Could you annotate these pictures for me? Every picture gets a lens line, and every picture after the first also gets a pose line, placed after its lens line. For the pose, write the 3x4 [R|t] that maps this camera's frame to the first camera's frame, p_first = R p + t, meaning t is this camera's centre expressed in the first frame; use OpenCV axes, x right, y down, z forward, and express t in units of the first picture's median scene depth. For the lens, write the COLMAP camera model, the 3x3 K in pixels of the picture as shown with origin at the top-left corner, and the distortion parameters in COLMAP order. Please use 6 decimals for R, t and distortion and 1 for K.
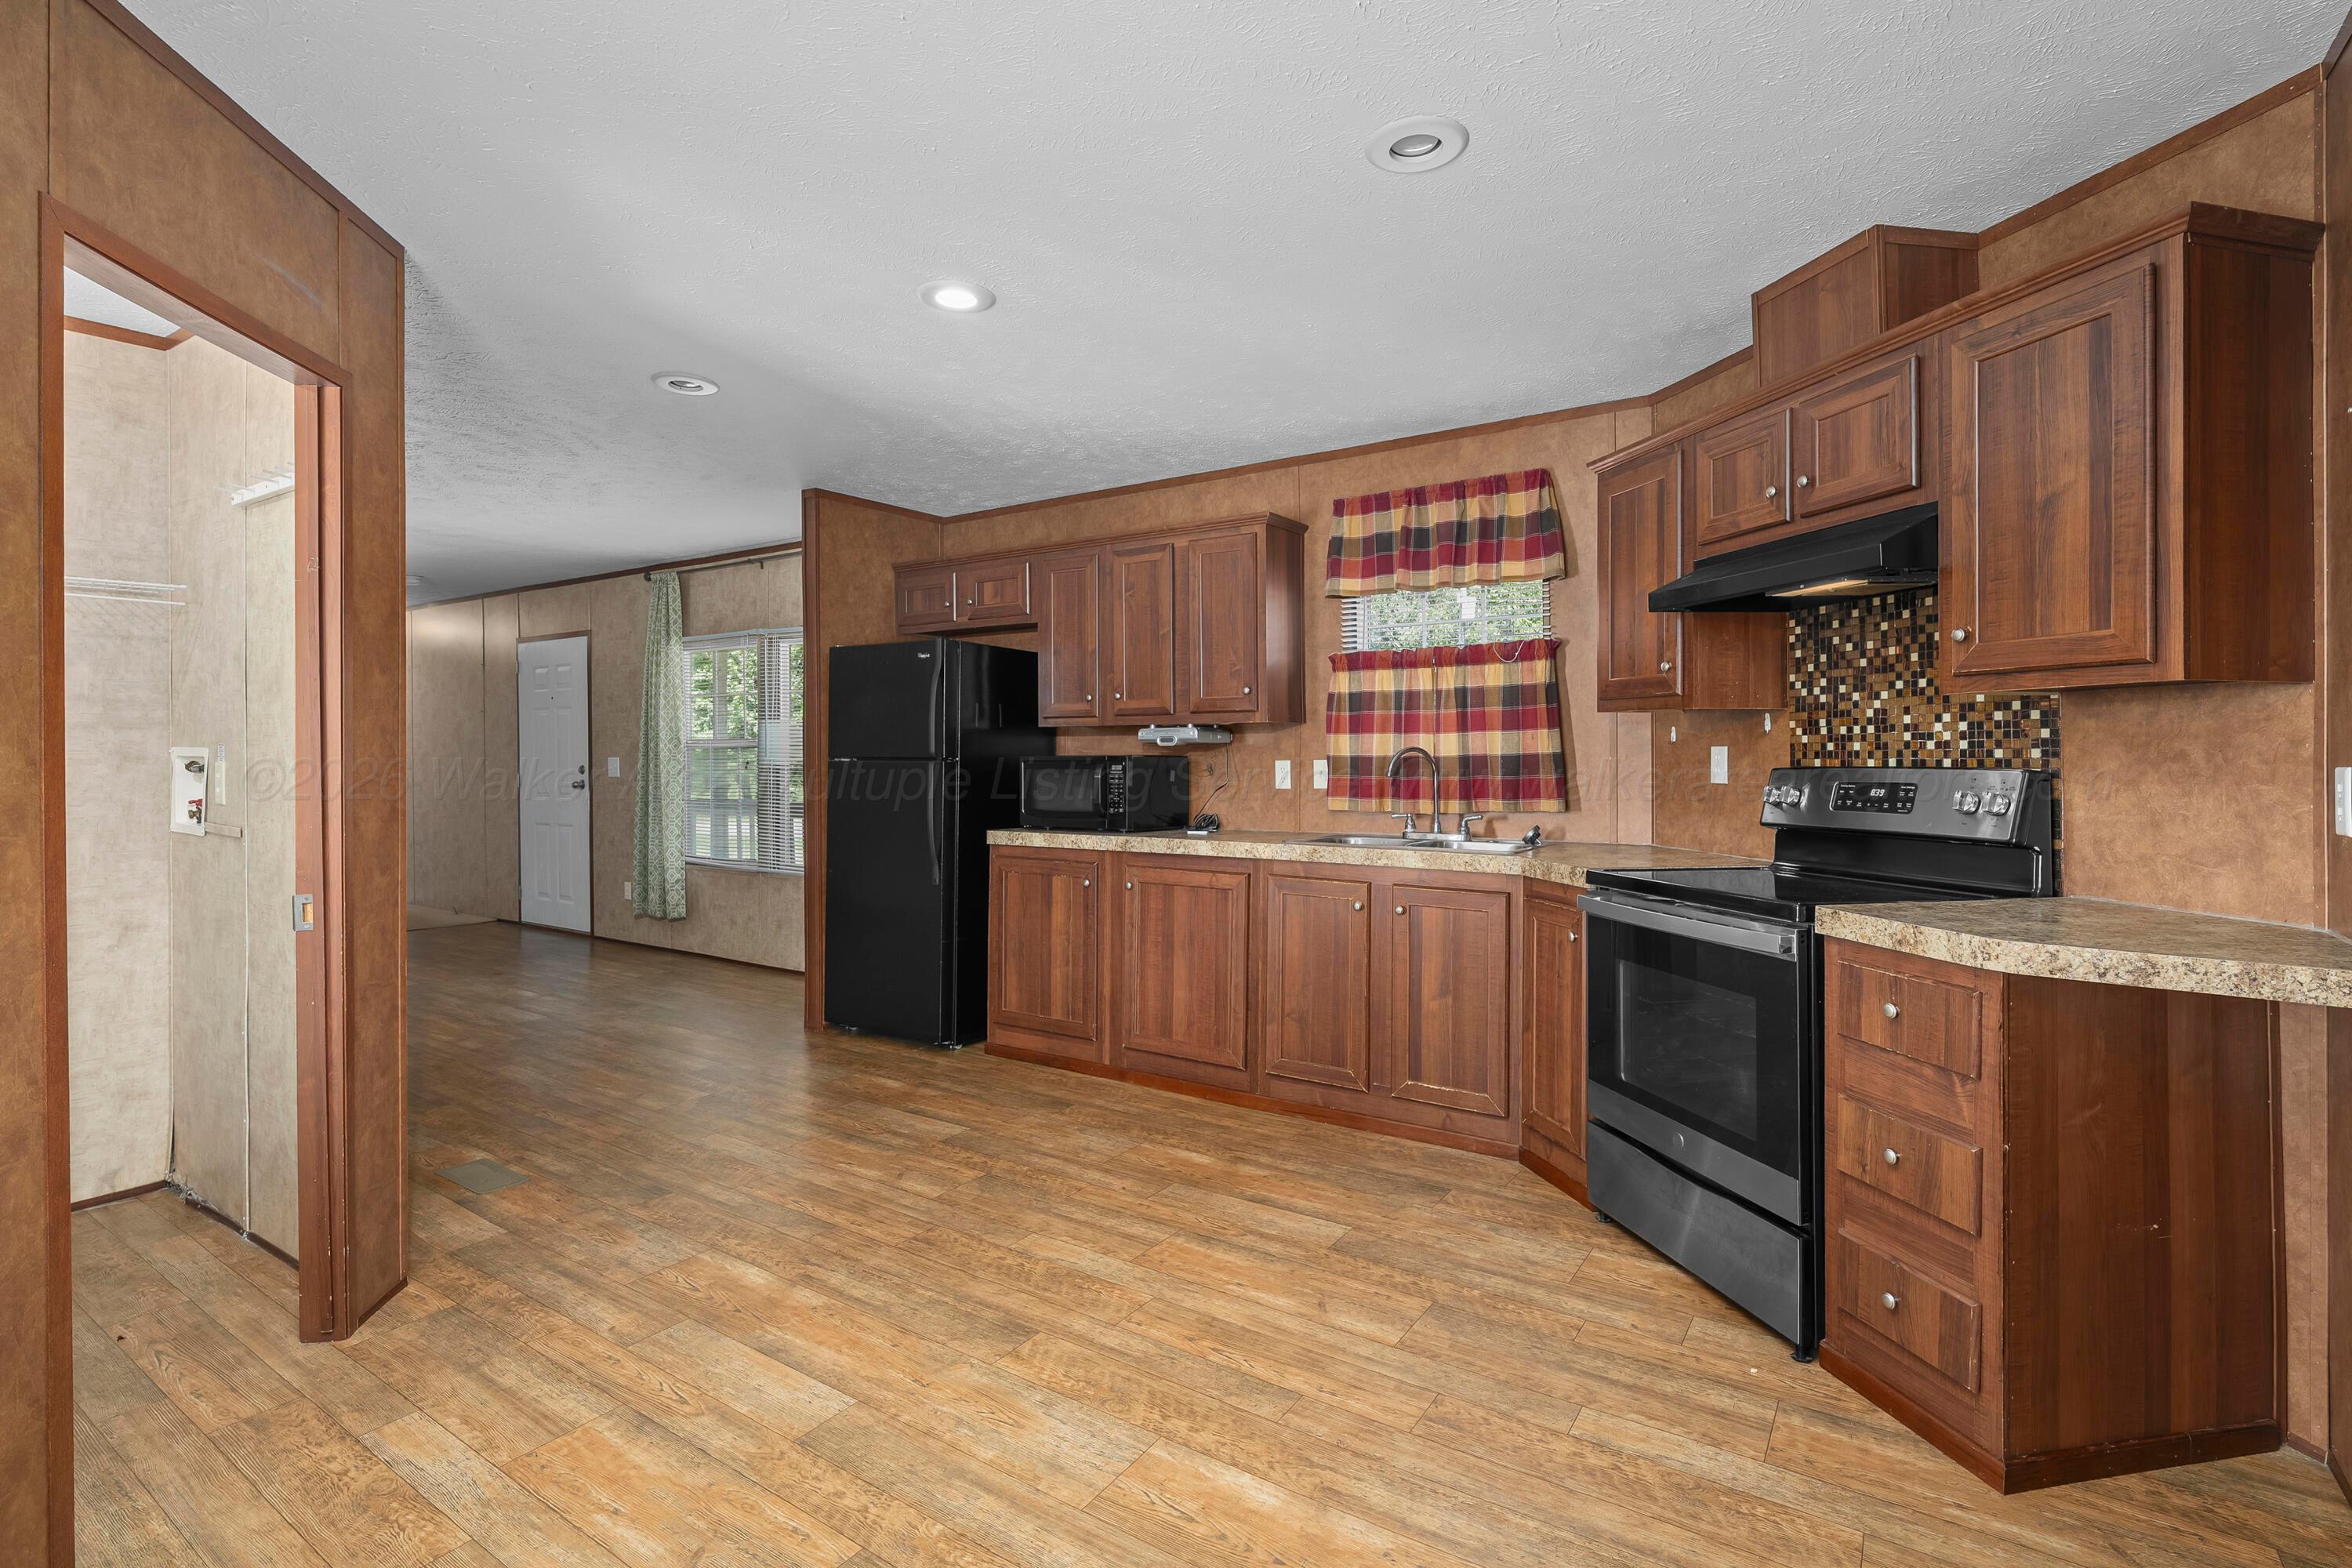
lens RADIAL K [[1102.4, 0, 1183.3], [0, 1102.4, 748.6], [0, 0, 1]] dist [-0.002175, -0.000451]
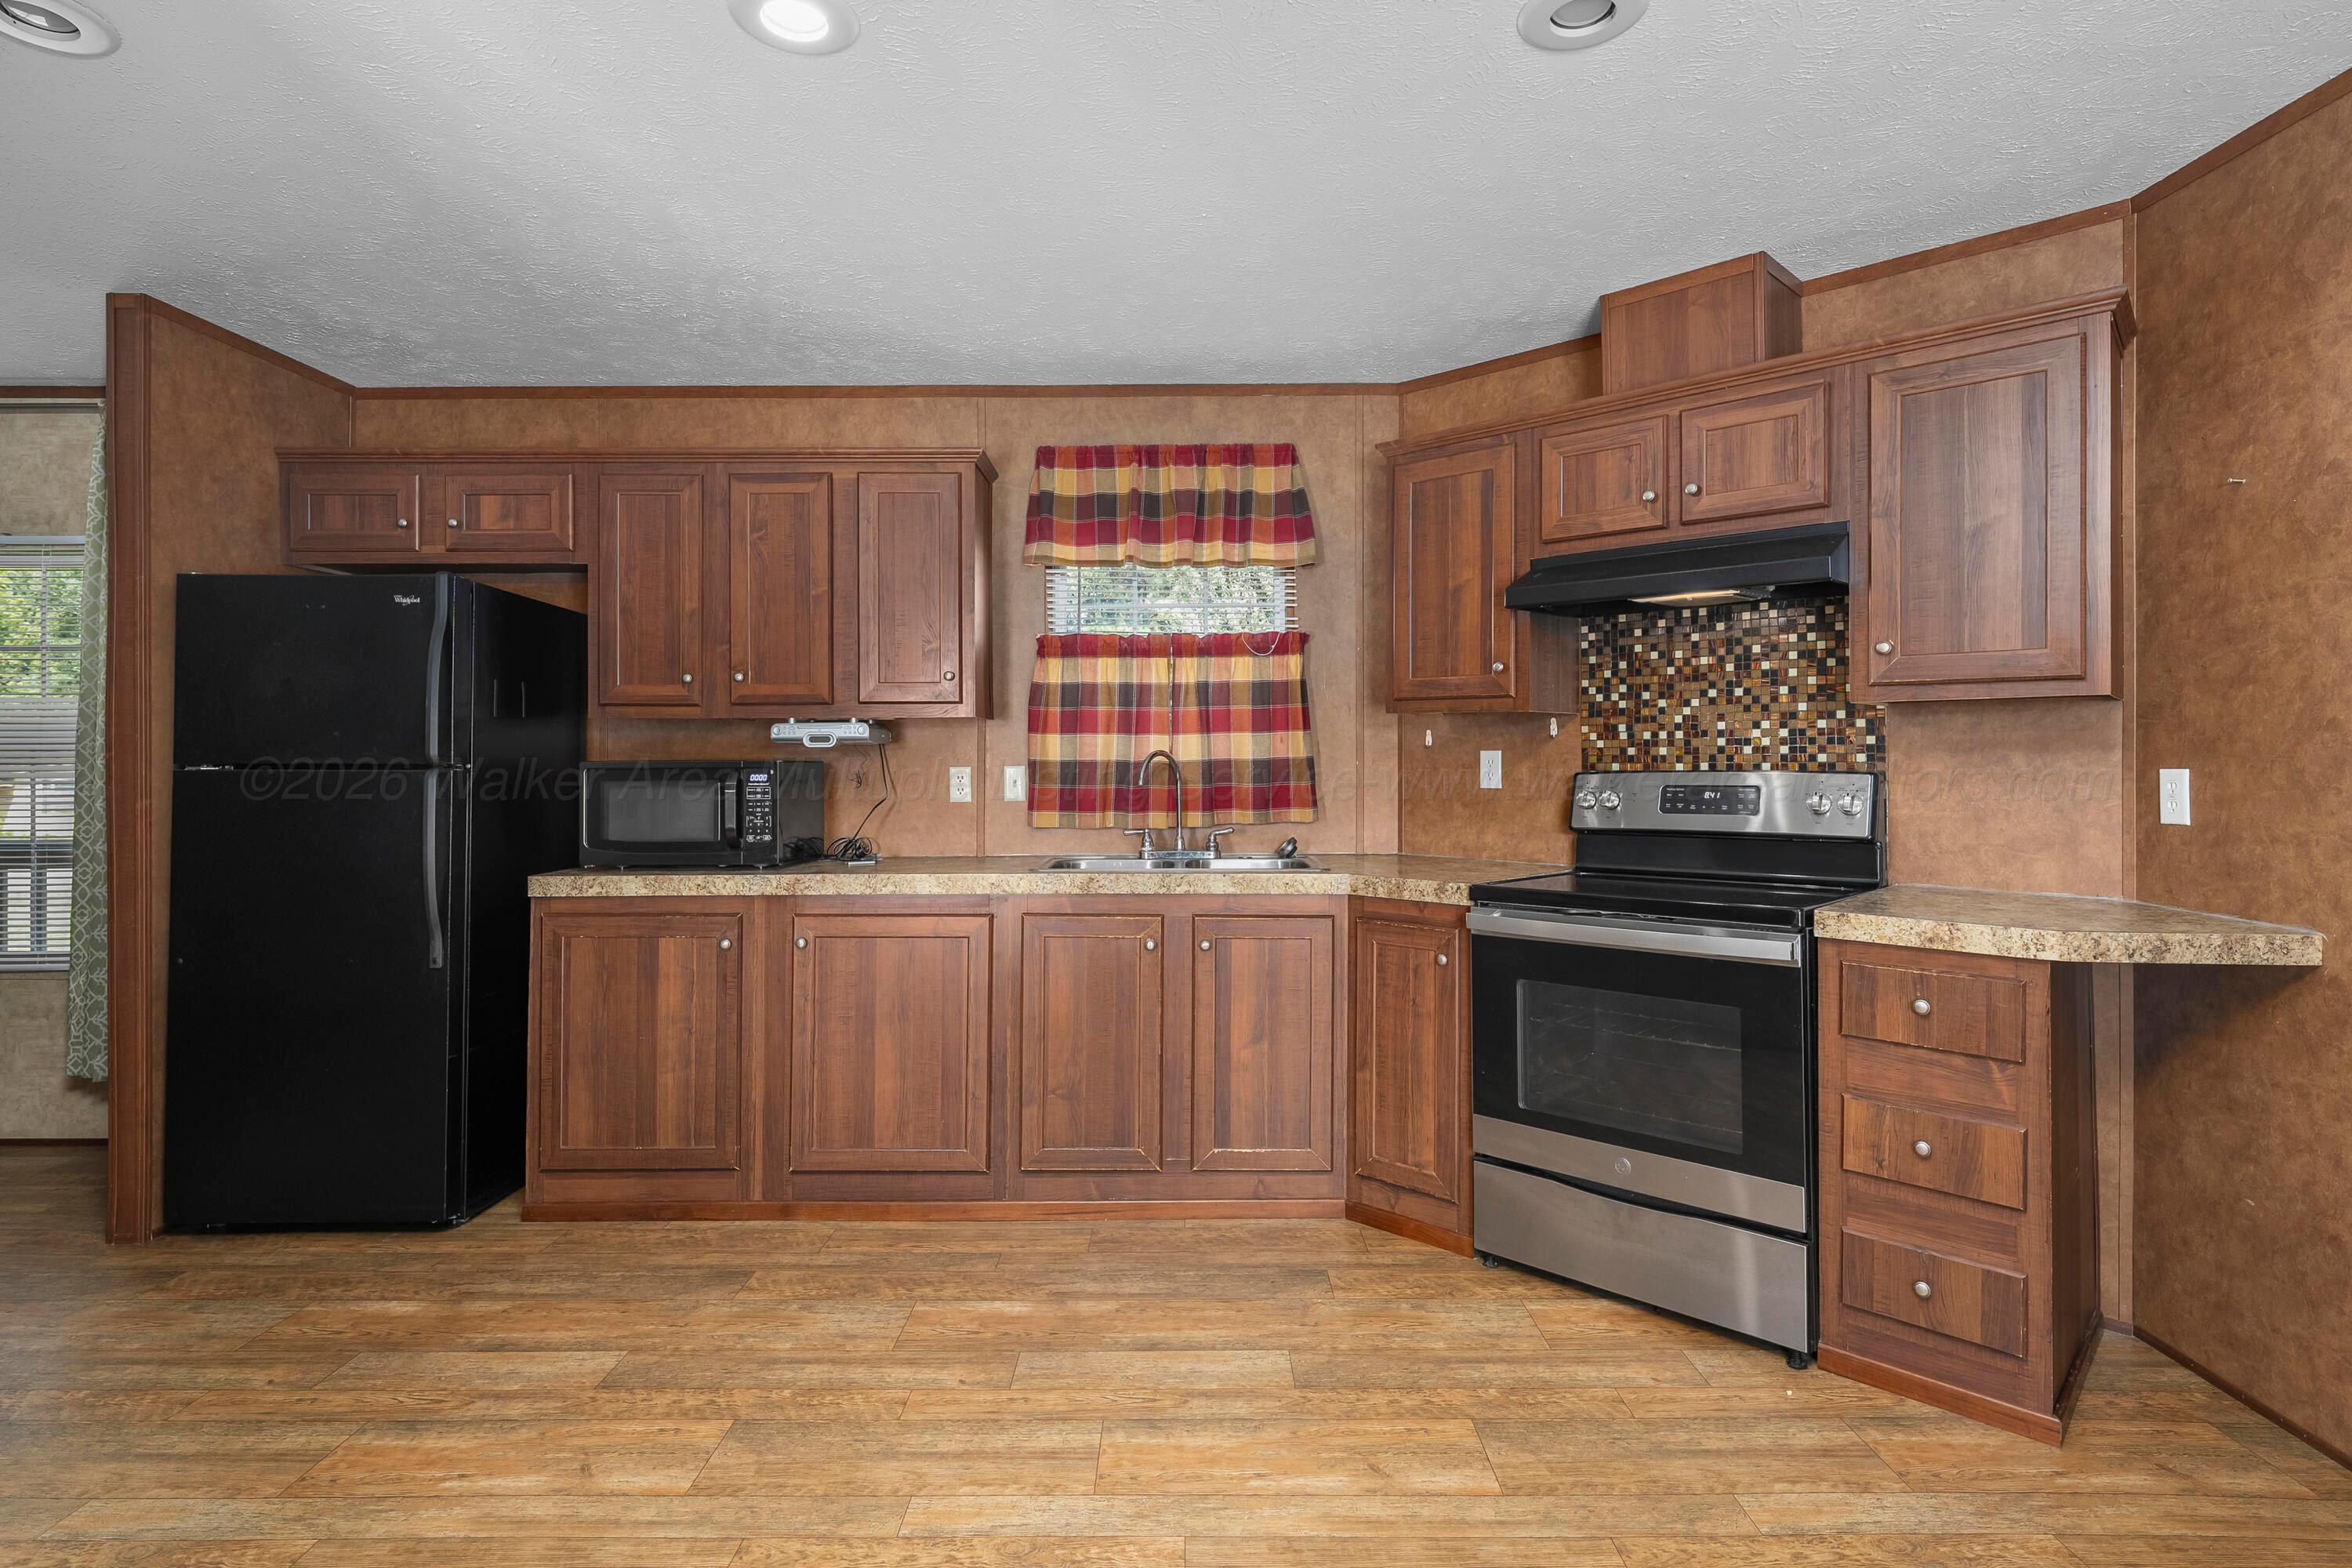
lens RADIAL K [[1175.5, 0, 1180.6], [0, 1175.5, 747.7], [0, 0, 1]] dist [-0.000118, -0.000738]
pose [[0.830676, 0.004984, 0.556734, -0.336913], [-0.002639, 0.999984, -0.005015, 0.001386], [-0.556750, 0.002696, 0.830676, 0.289040]]
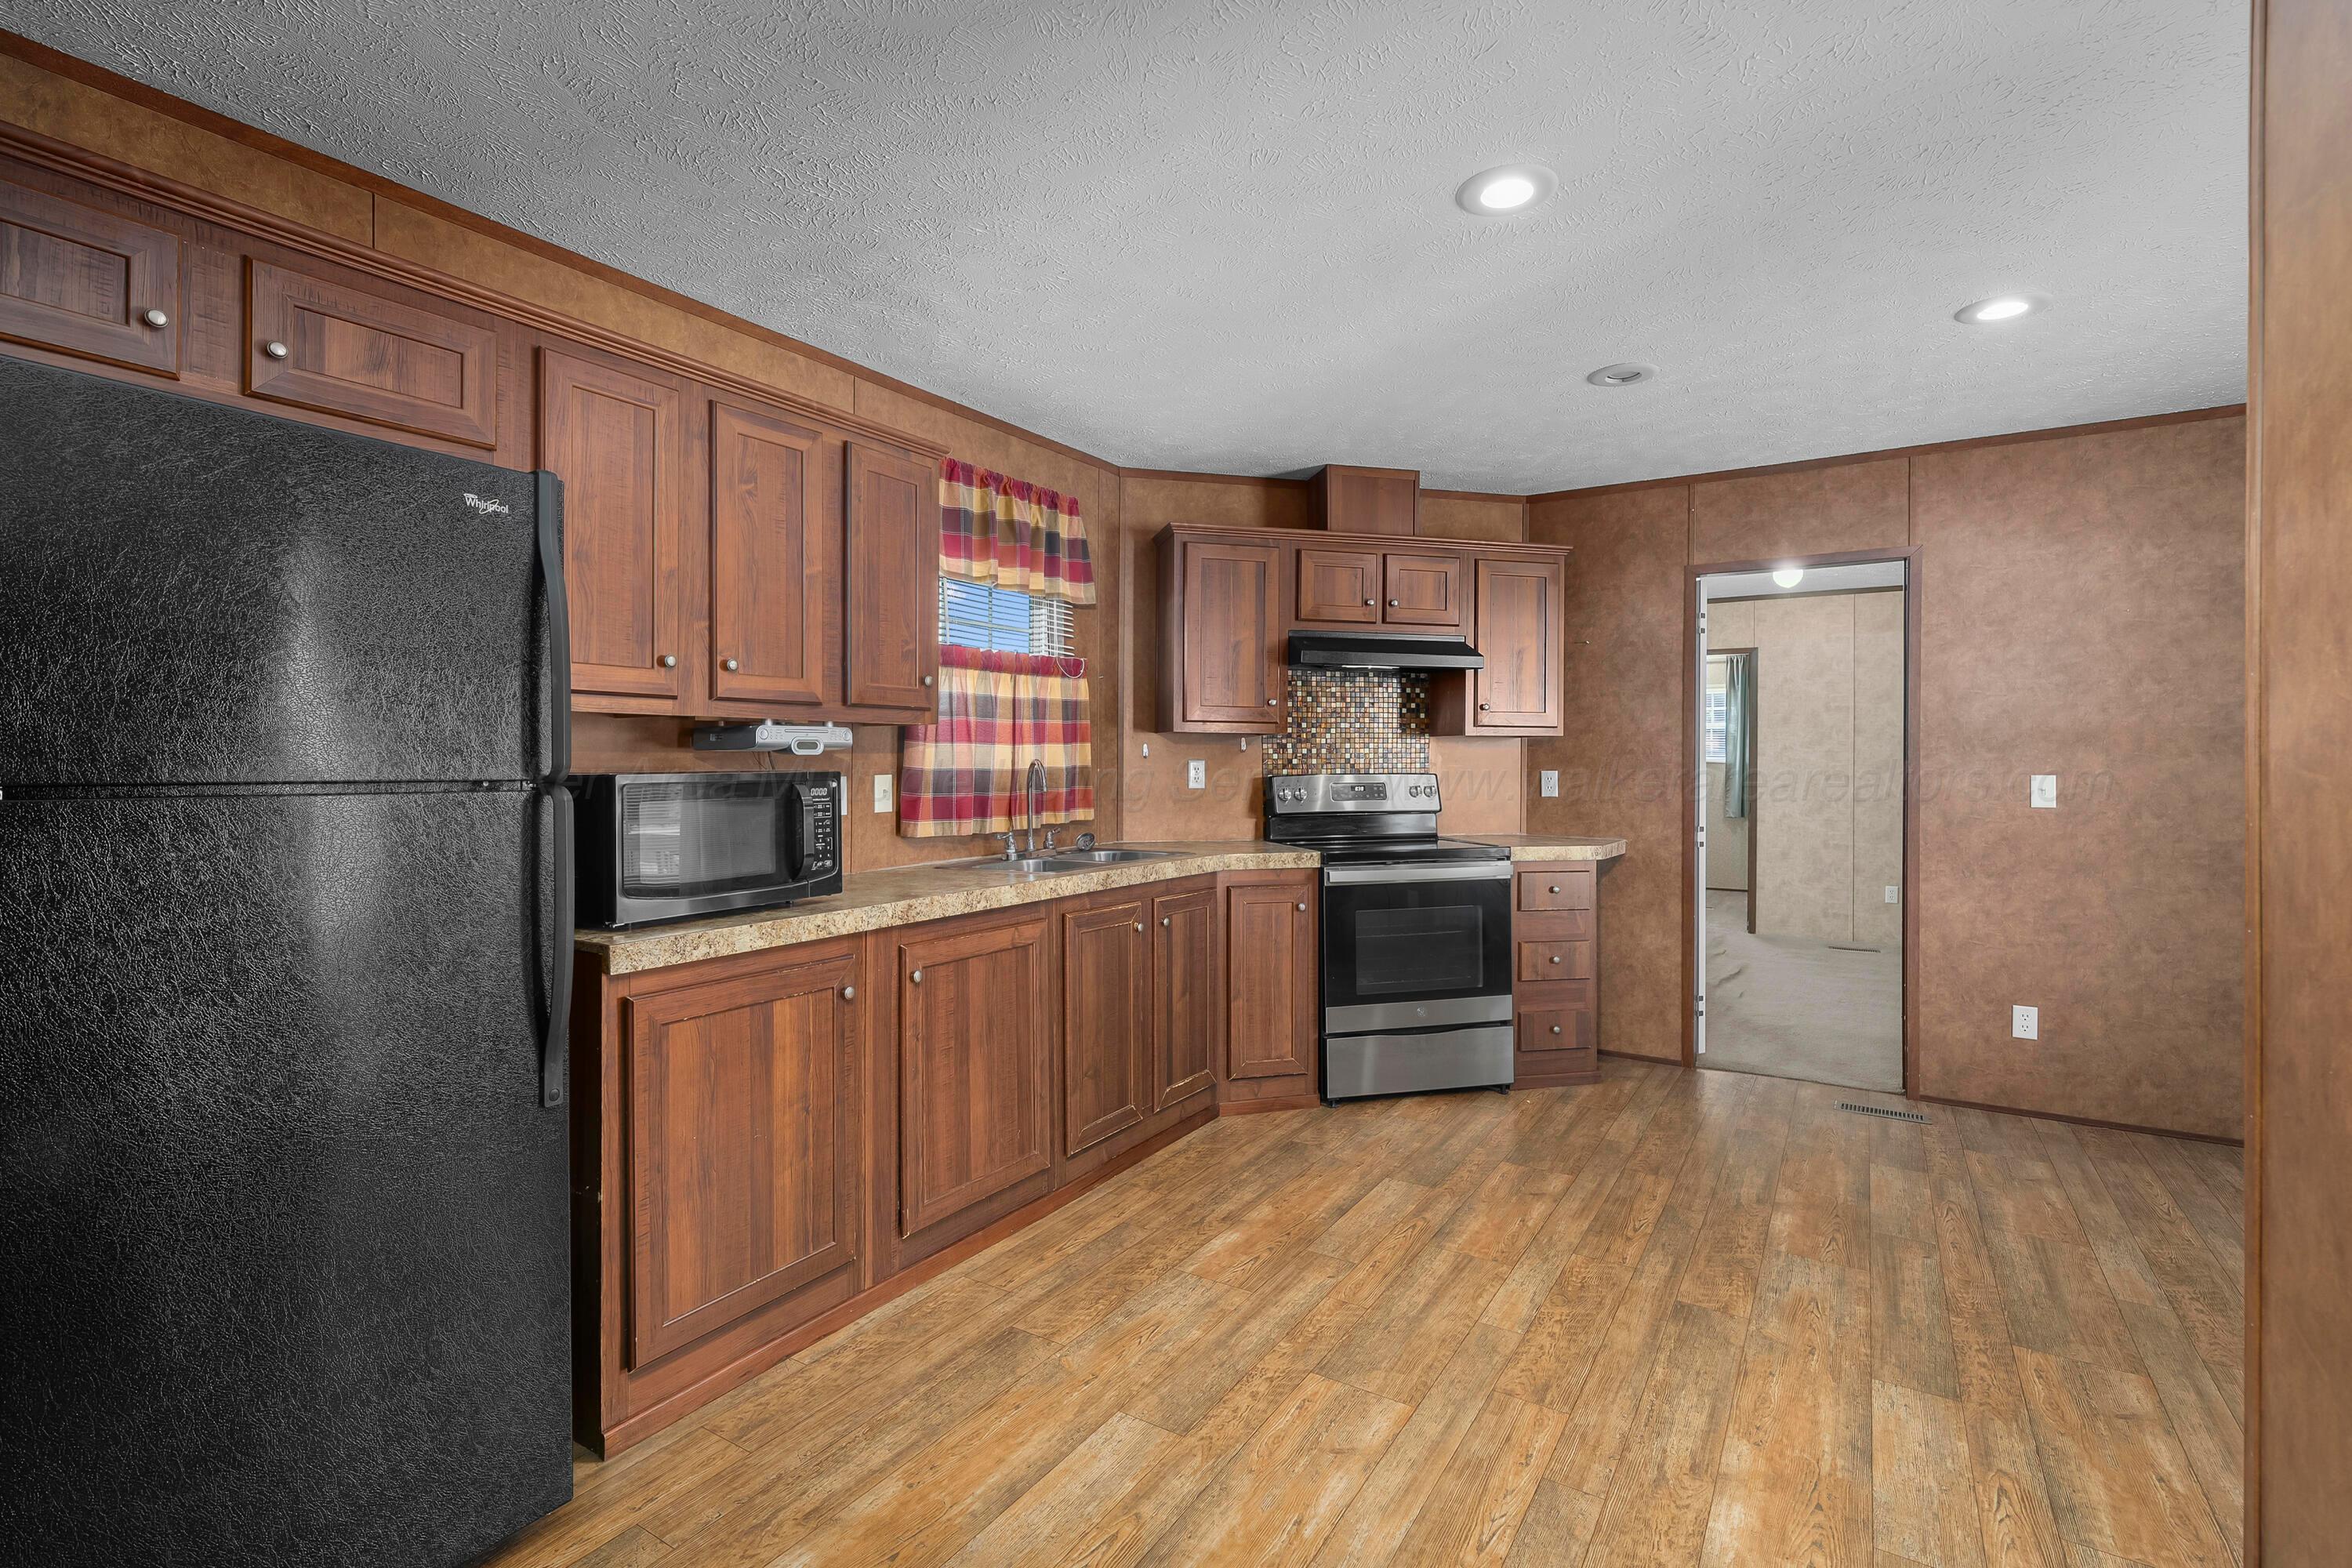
lens RADIAL K [[1076.4, 0, 1174.5], [0, 1076.4, 763.4], [0, 0, 1]] dist [-0.000377, -0.000654]
pose [[-0.022664, 0.000036, 0.999743, -0.839166], [-0.004255, 0.999991, -0.000132, 0.001856], [-0.999734, -0.004257, -0.022664, 1.083293]]
